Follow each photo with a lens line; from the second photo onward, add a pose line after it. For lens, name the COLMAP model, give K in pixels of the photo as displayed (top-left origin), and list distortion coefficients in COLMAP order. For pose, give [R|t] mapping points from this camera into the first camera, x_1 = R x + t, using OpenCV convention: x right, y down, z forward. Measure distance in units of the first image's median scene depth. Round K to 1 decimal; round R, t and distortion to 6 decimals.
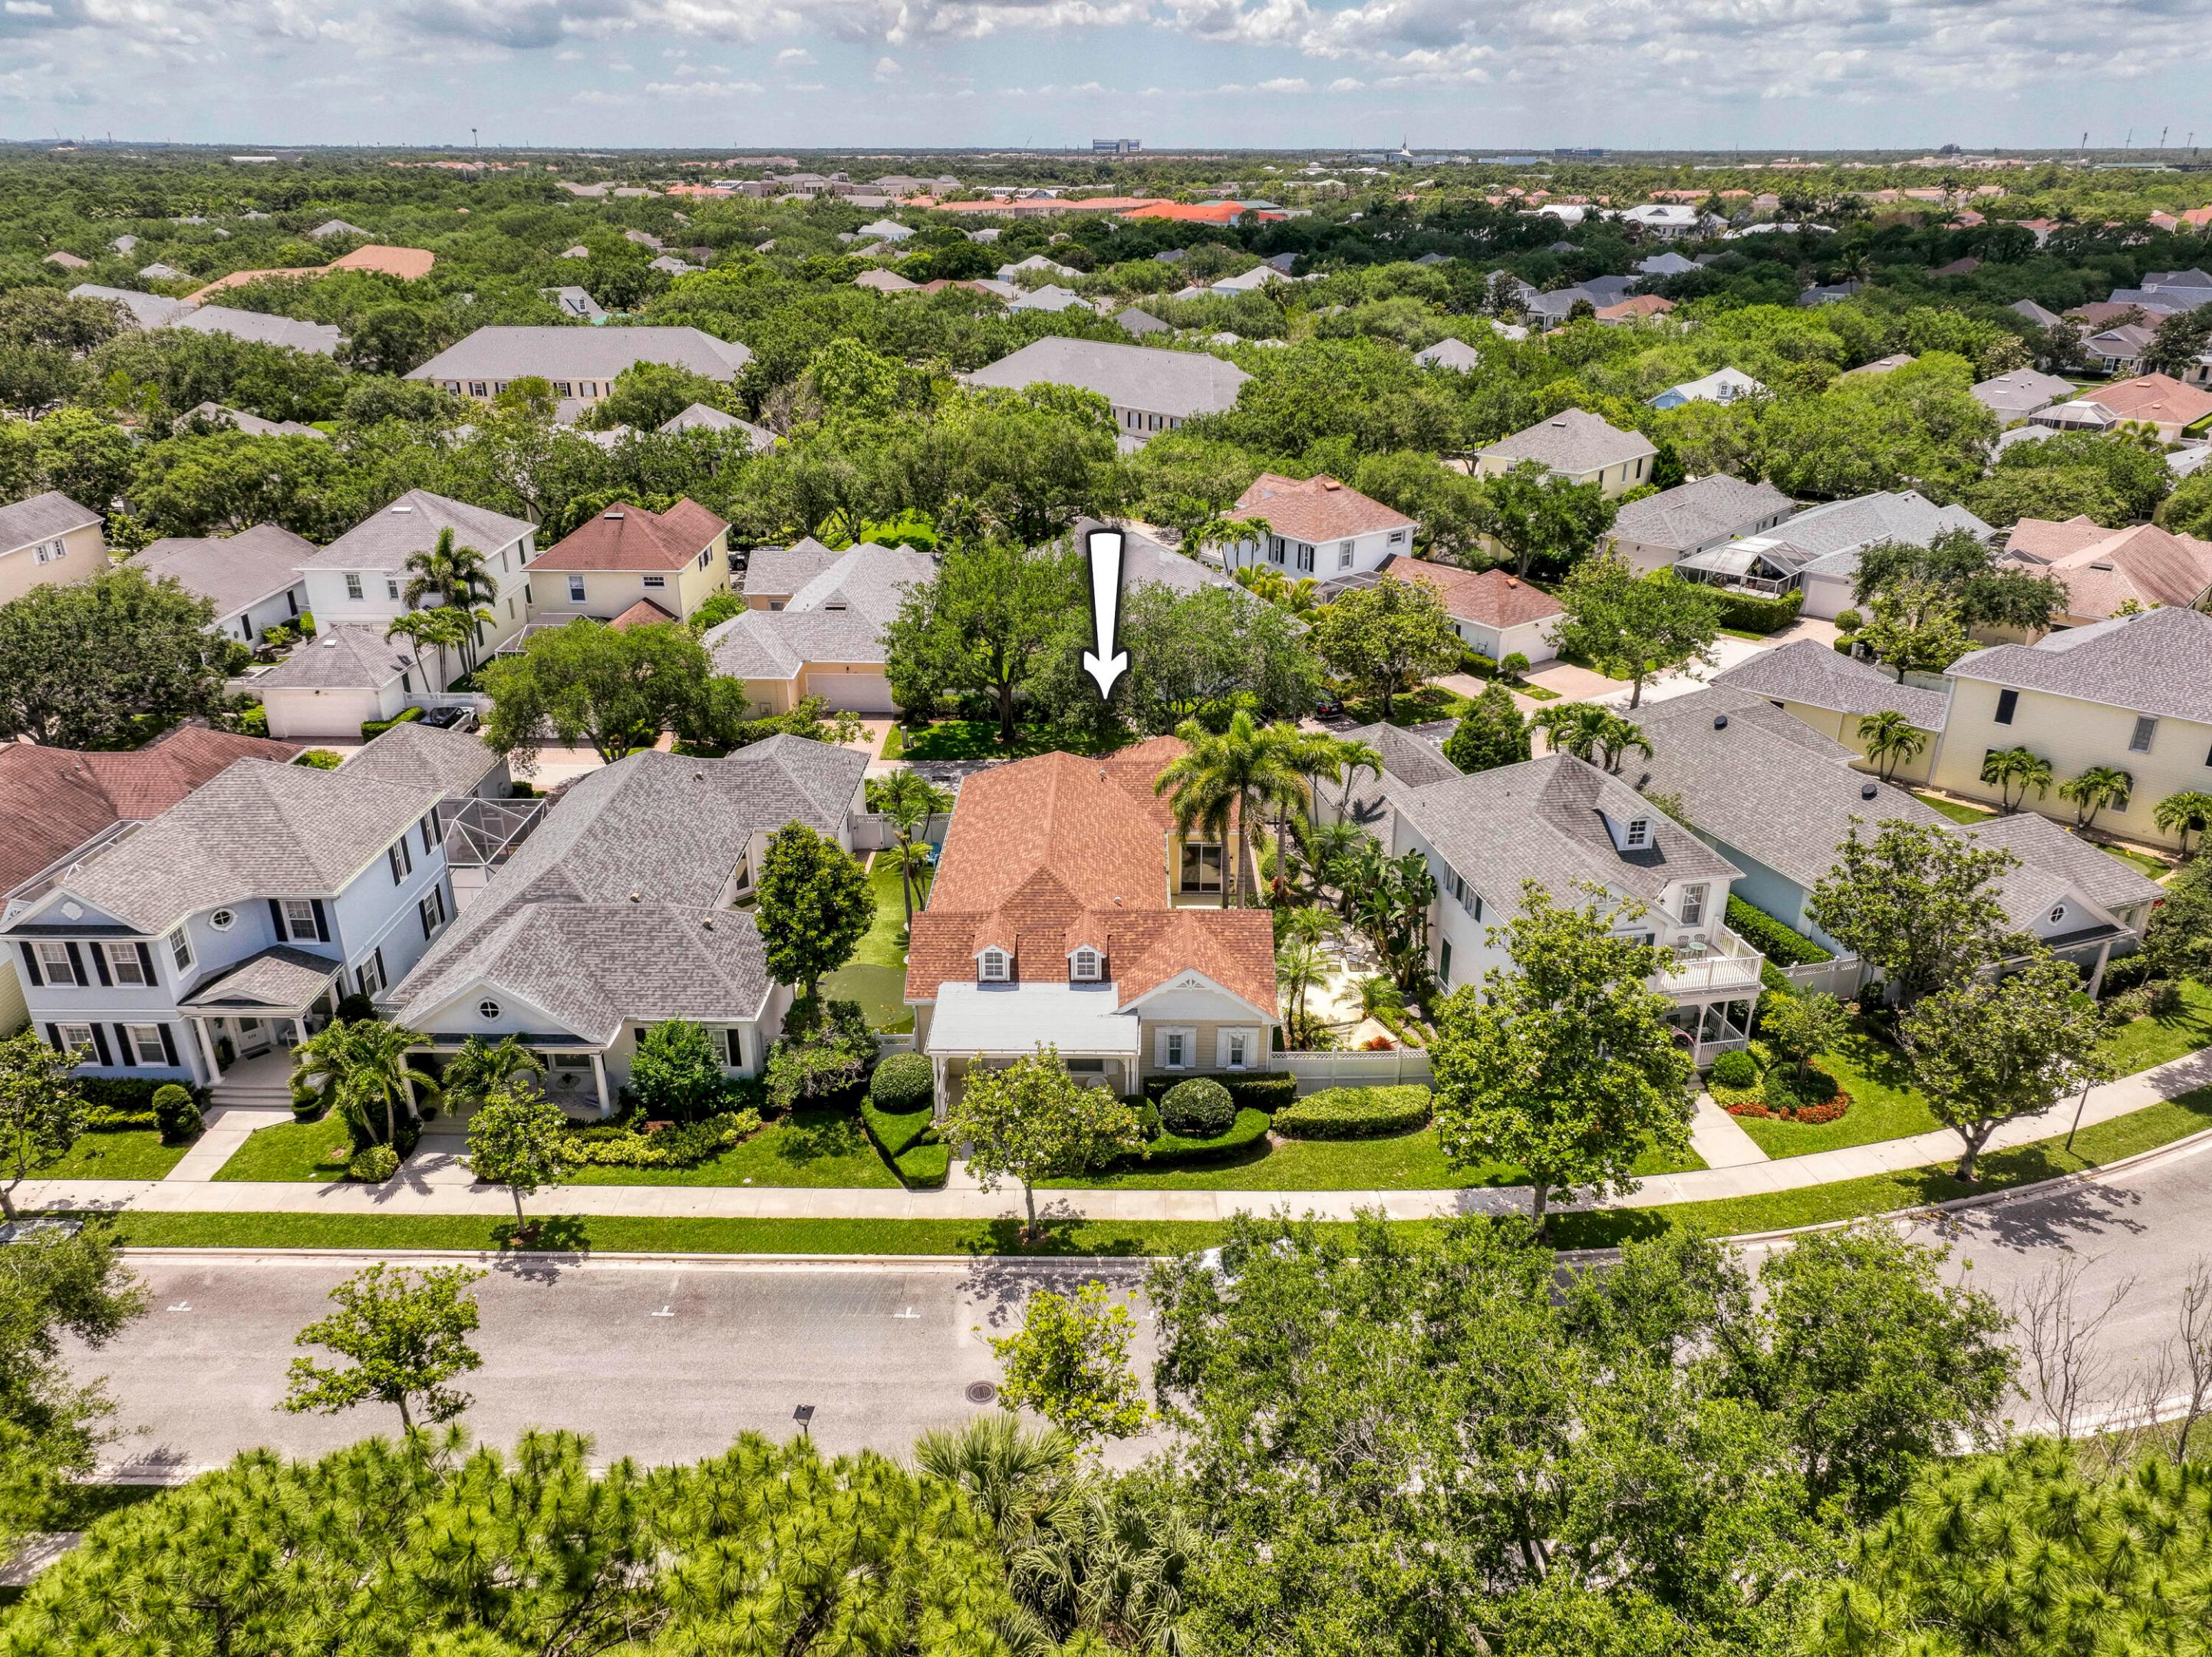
lens RADIAL K [[1560.0, 0, 1106.0], [0, 1560.0, 828.5], [0, 0, 1]] dist [0.024106, 0.003672]
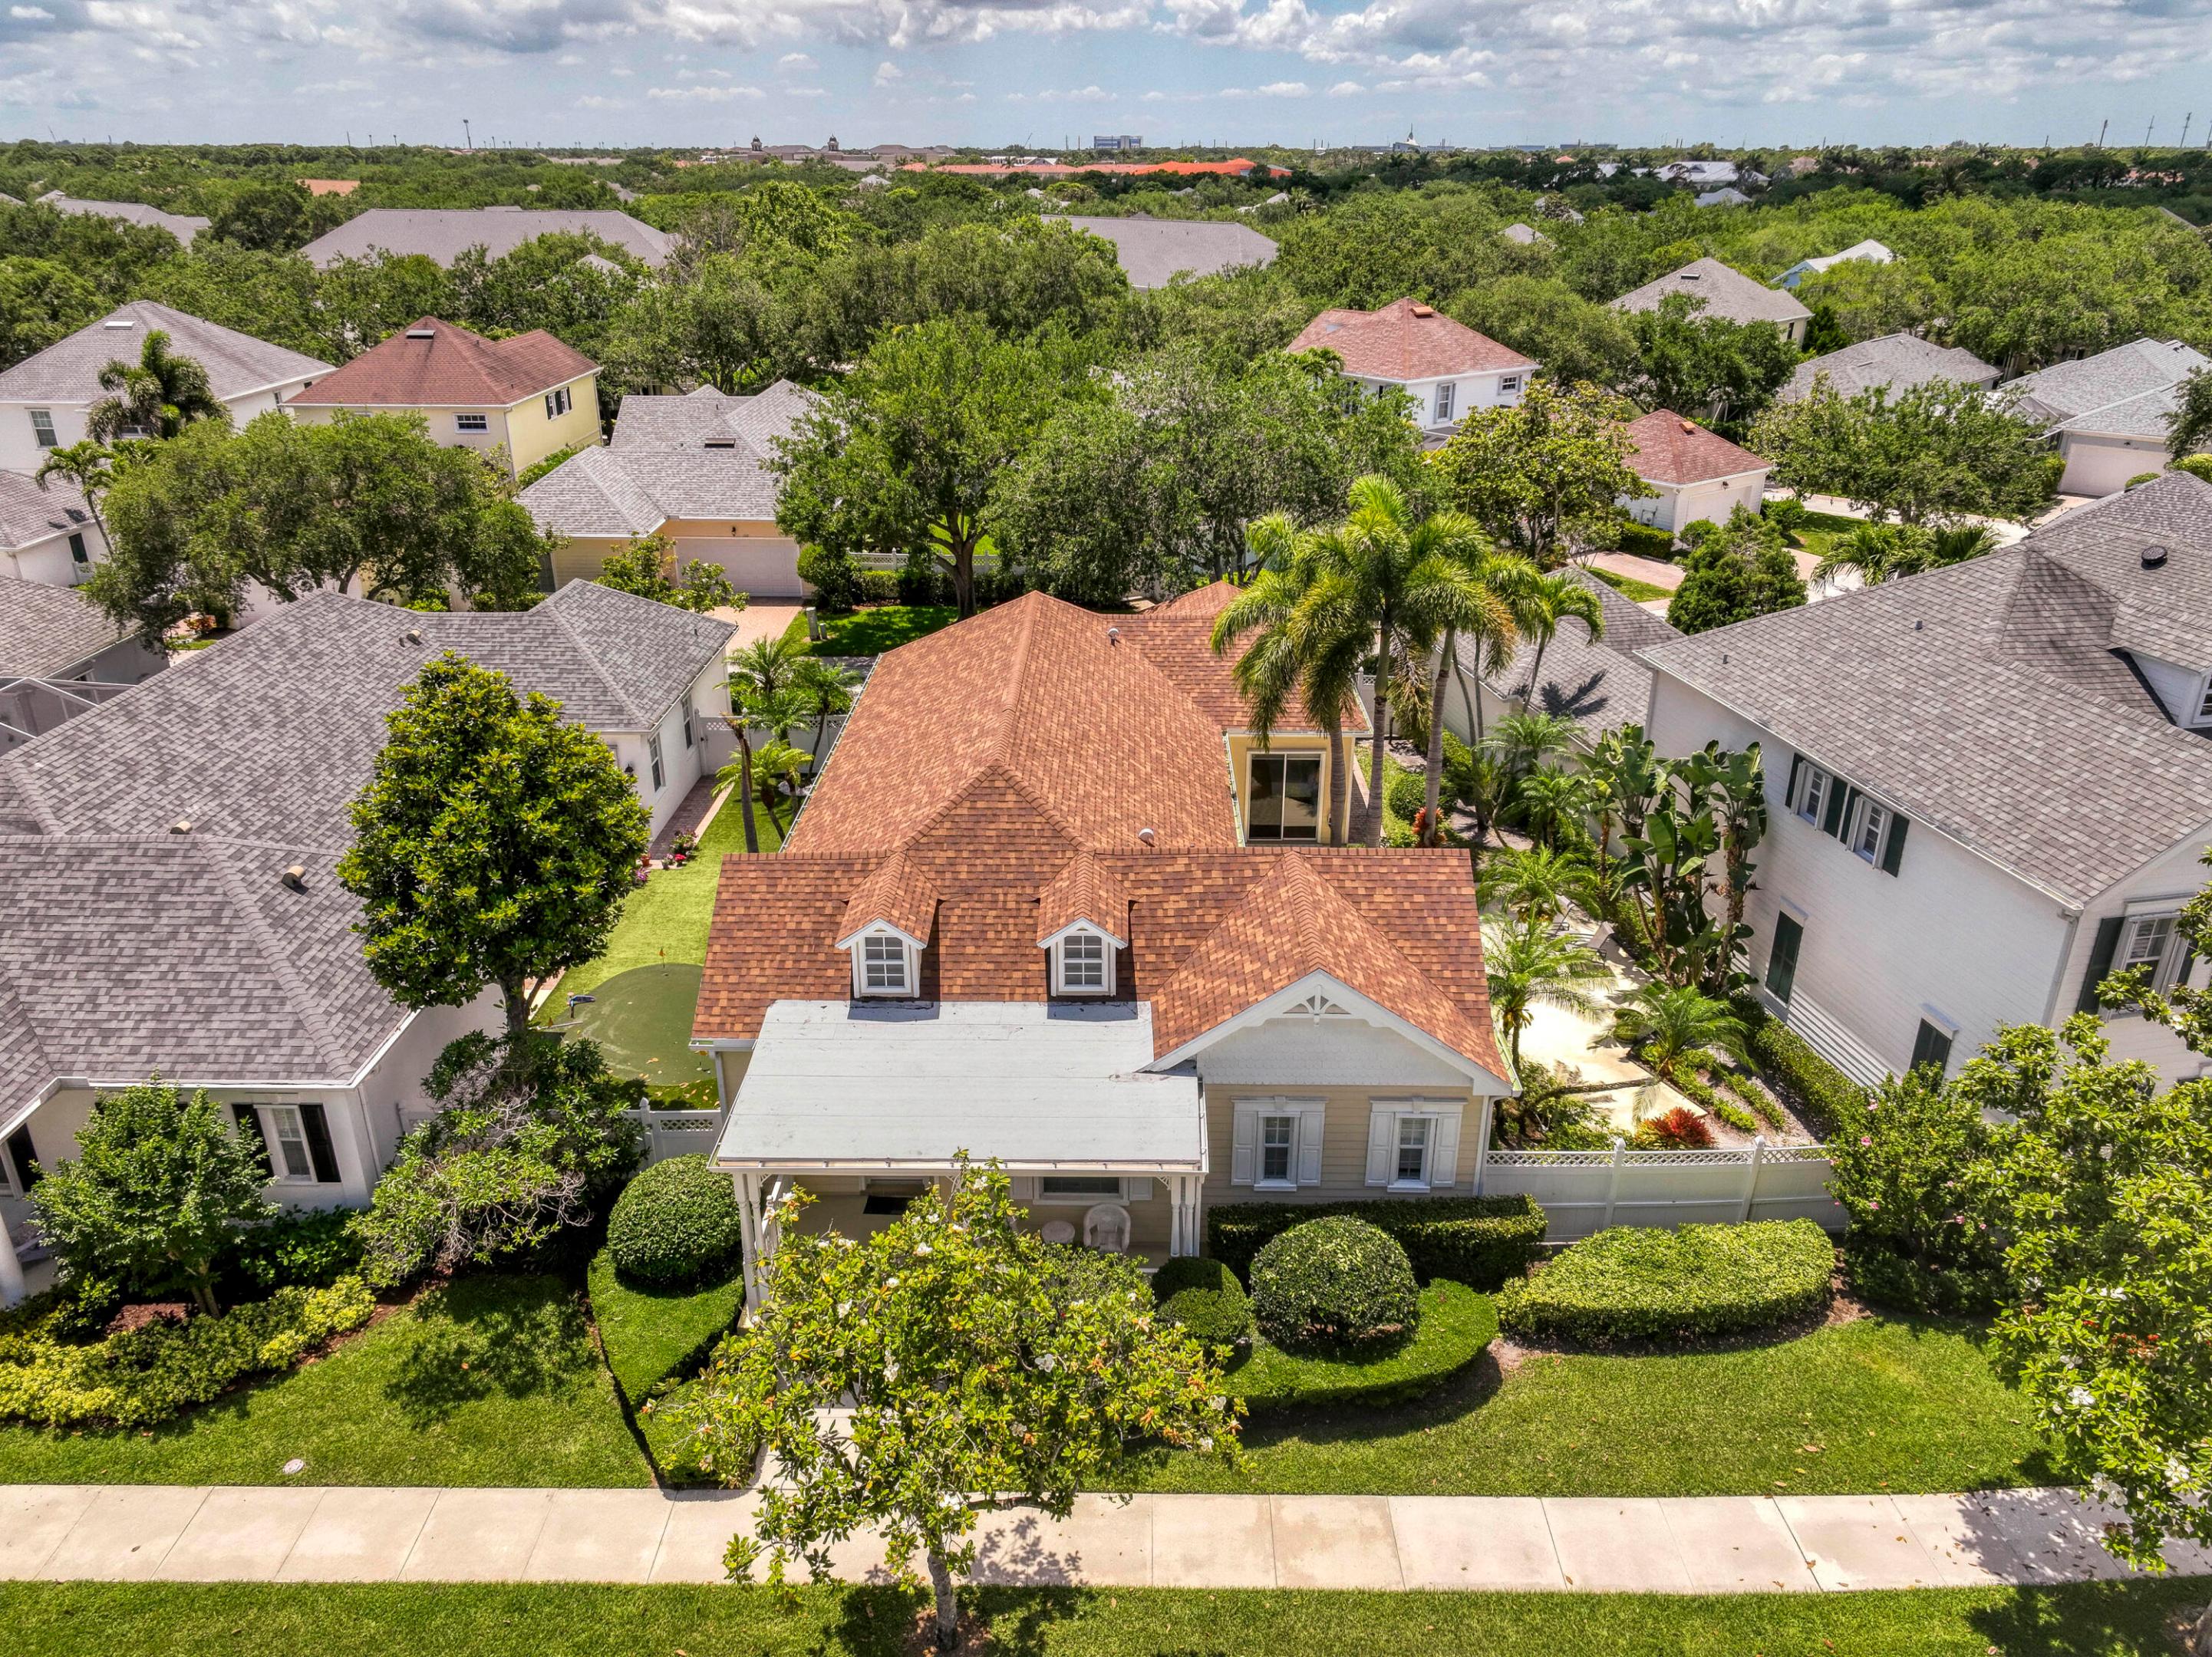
lens RADIAL K [[1532.6, 0, 1106.0], [0, 1532.6, 828.5], [0, 0, 1]] dist [0.008535, 0.000707]
pose [[1.000000, -0.000481, -0.000281, -0.005748], [0.000480, 0.999988, -0.004828, 0.049022], [0.000284, 0.004828, 0.999988, 0.539545]]
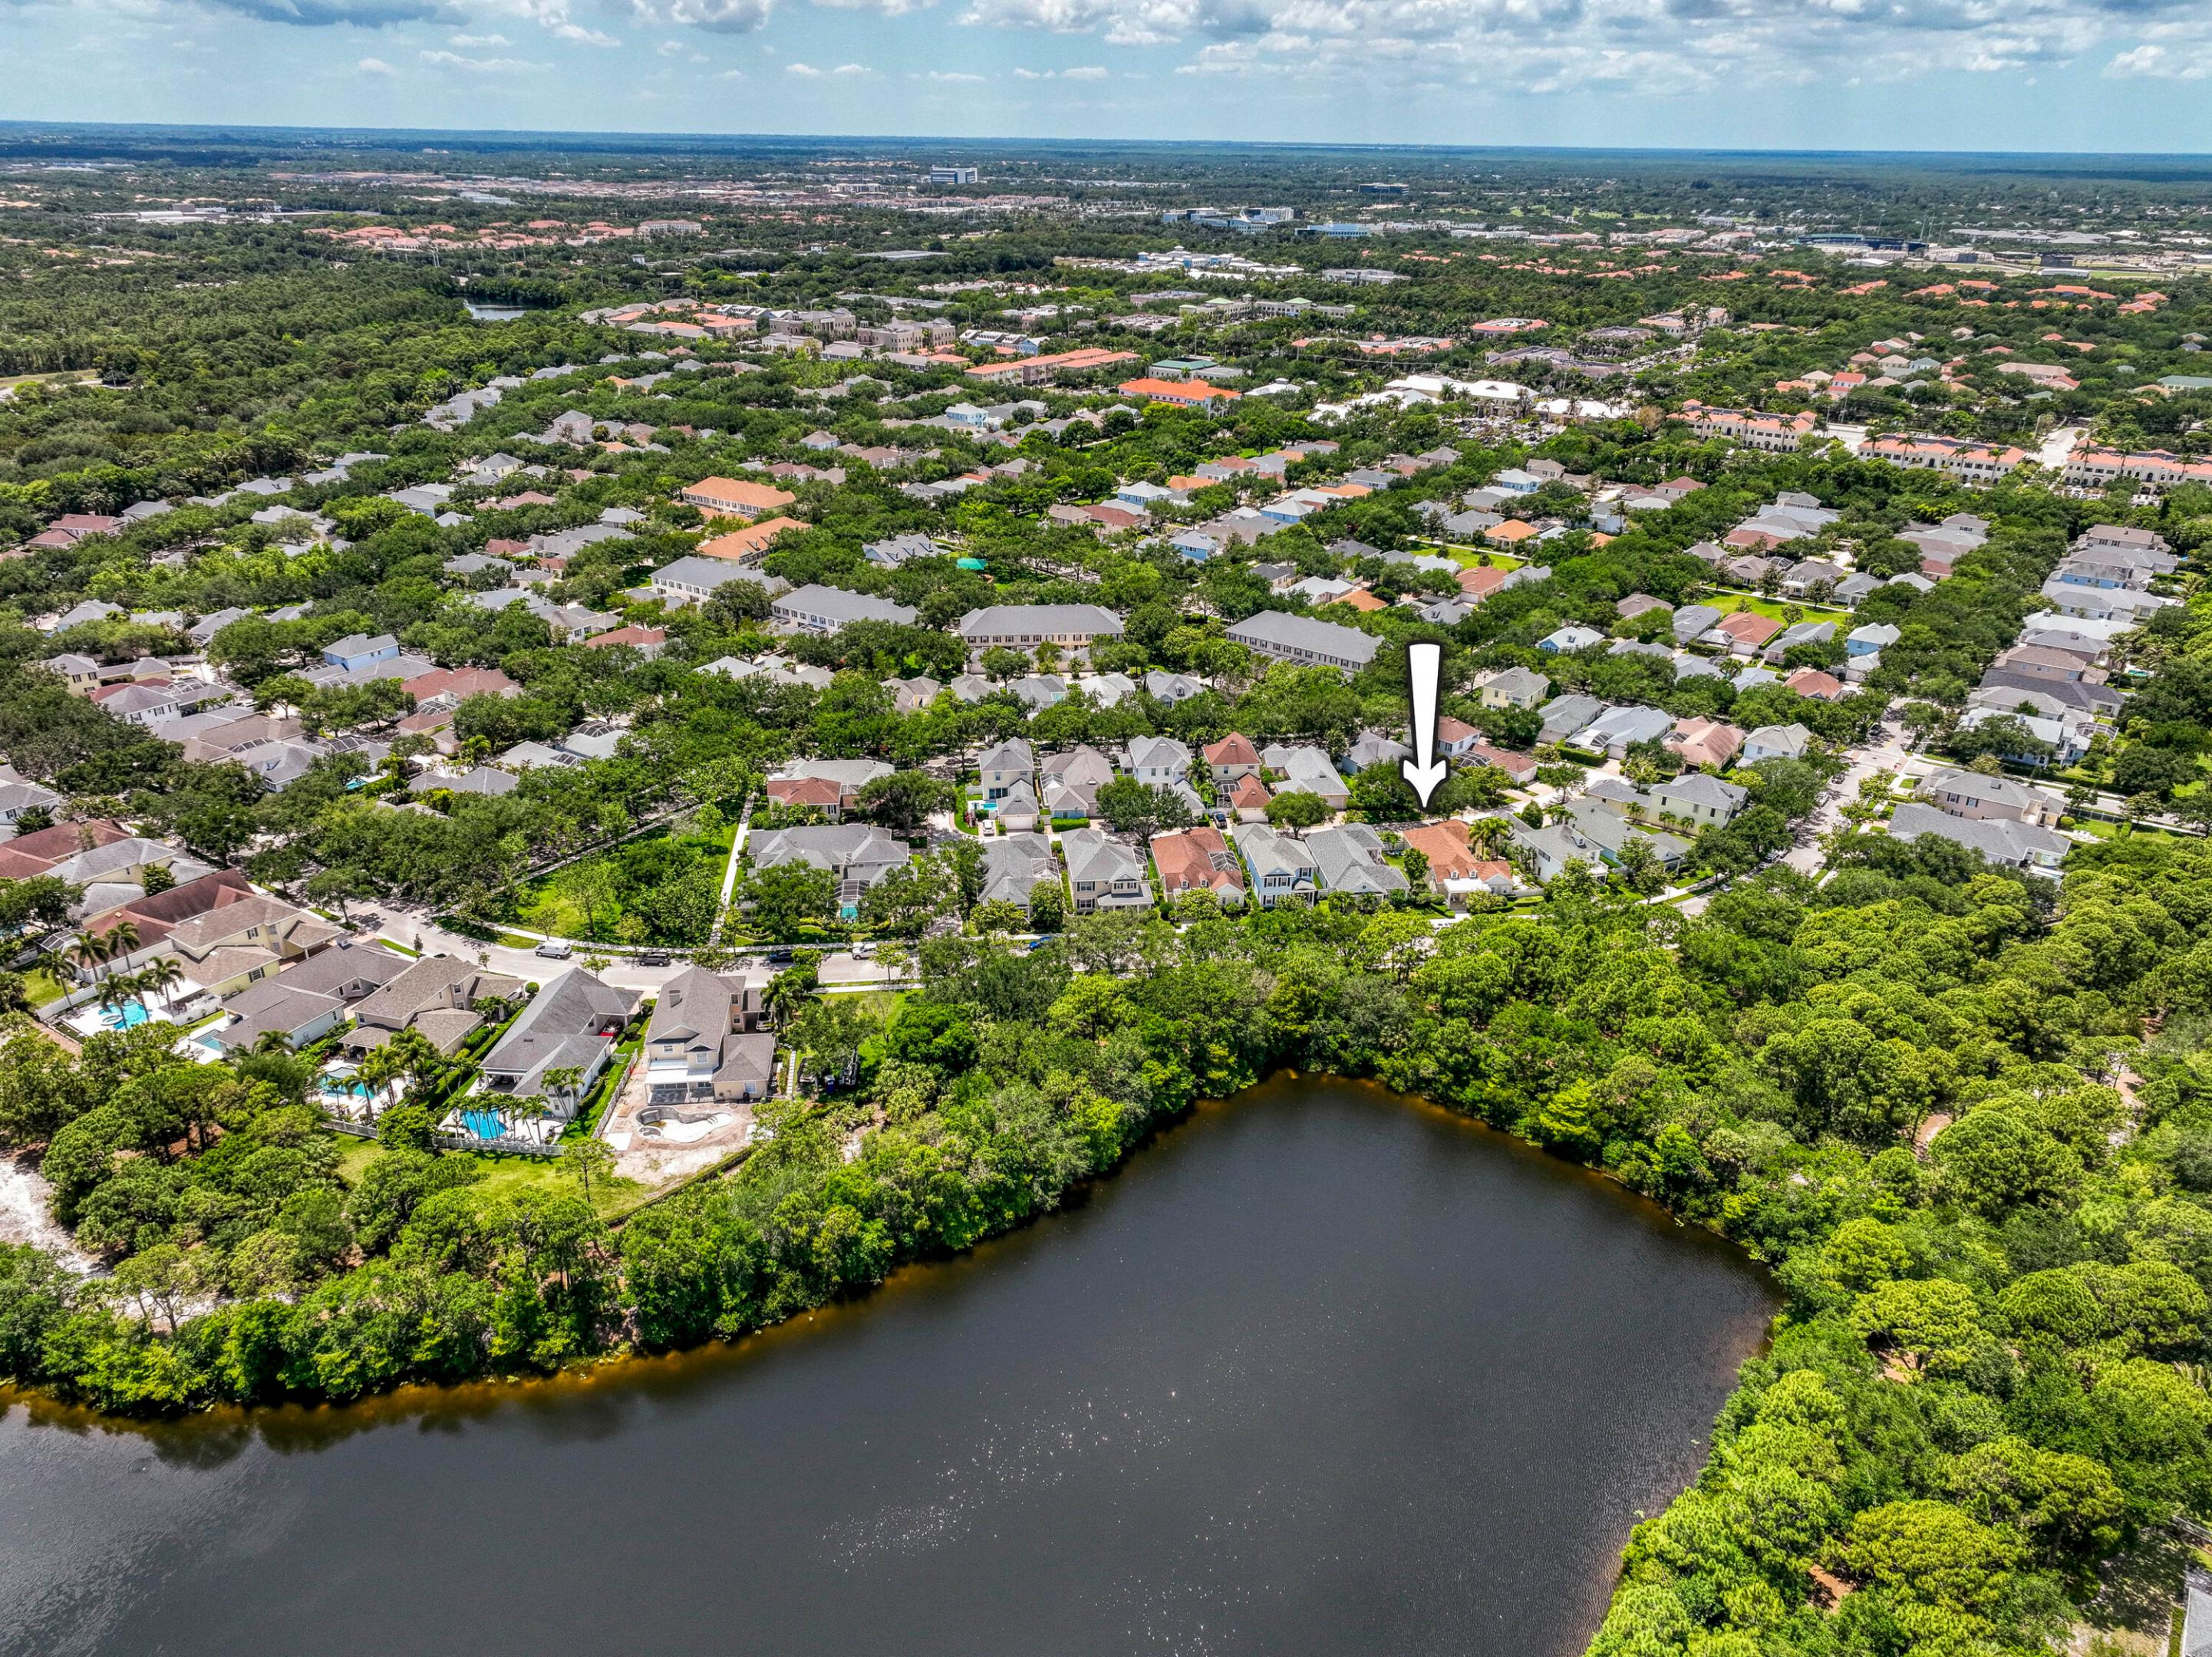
lens RADIAL K [[1560.0, 0, 1106.0], [0, 1560.0, 828.5], [0, 0, 1]] dist [0.024106, 0.003672]
pose [[0.992982, -0.042810, 0.110242, -1.635316], [0.042402, 0.999082, 0.006046, -0.128582], [-0.110400, -0.001329, 0.993886, -3.605667]]
